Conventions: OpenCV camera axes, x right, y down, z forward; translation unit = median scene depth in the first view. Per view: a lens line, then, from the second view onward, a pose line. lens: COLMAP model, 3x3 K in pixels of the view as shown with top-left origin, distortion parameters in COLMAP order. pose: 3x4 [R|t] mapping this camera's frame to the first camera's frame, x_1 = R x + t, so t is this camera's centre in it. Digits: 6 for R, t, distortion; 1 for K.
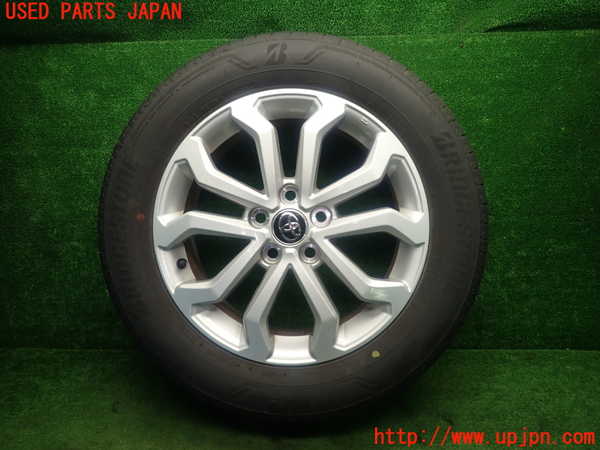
lens RADIAL K [[437.9, 0, 301.5], [0, 437.9, 225.1], [0, 0, 1]] dist [-0.005315, 0.001020]
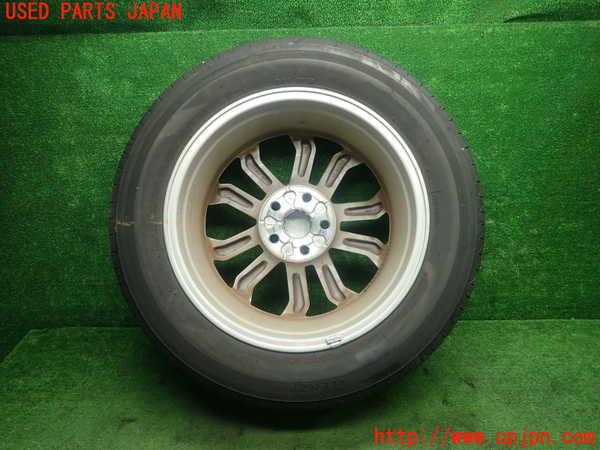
lens RADIAL K [[437.9, 0, 298.5], [0, 437.9, 224.8], [0, 0, 1]] dist [-0.005315, 0.001020]
pose [[0.999556, -0.013184, 0.026707, -0.107515], [0.011854, 0.998710, 0.049370, -0.011850], [-0.027323, -0.049032, 0.998423, -0.060147]]
